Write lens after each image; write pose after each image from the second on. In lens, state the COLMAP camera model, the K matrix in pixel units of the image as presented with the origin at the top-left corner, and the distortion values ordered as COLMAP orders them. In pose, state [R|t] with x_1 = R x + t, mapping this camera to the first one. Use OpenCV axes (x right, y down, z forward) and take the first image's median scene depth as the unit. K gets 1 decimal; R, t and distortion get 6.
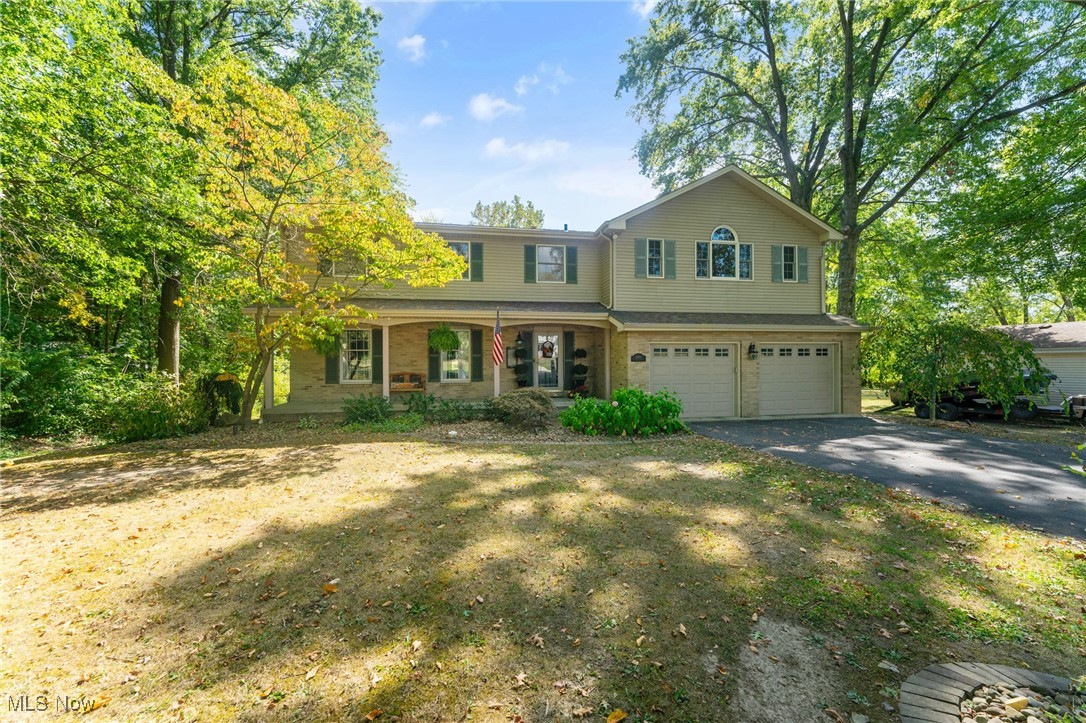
lens RADIAL K [[438.4, 0, 543.0], [0, 438.4, 361.5], [0, 0, 1]] dist [0.000233, 0.000037]
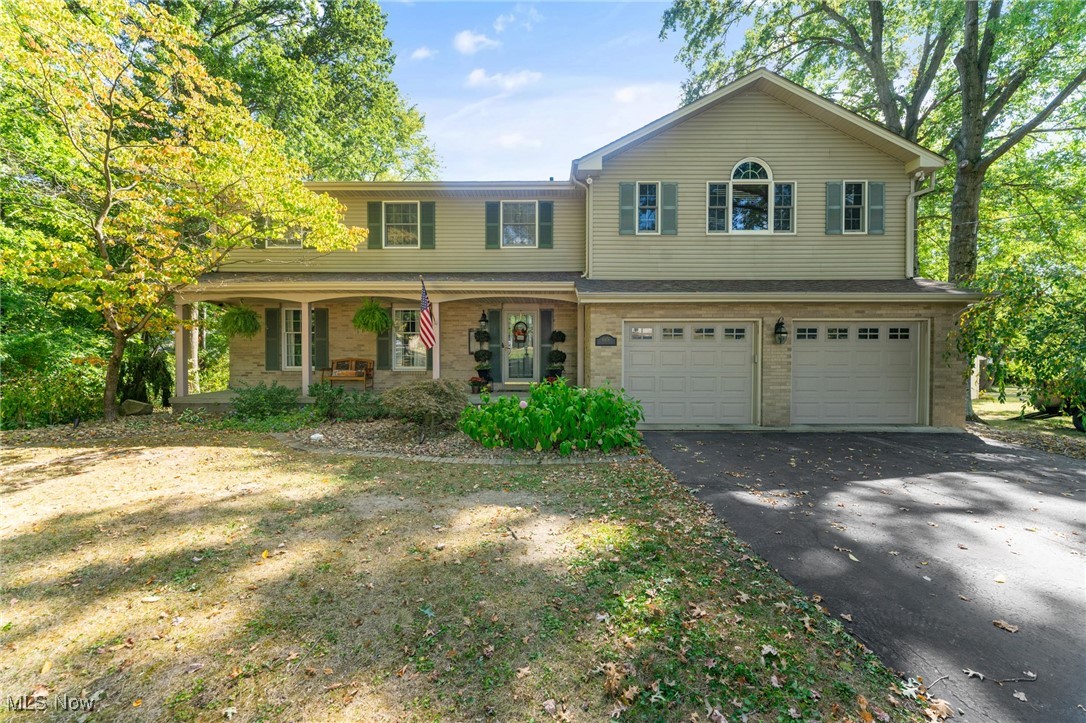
lens RADIAL K [[437.7, 0, 542.9], [0, 437.7, 357.8], [0, 0, 1]] dist [0.001565, 0.000084]
pose [[0.981731, 0.008395, -0.190090, 0.219032], [-0.005545, 0.999864, 0.015519, 0.008347], [0.190194, -0.014181, 0.981644, 0.226118]]
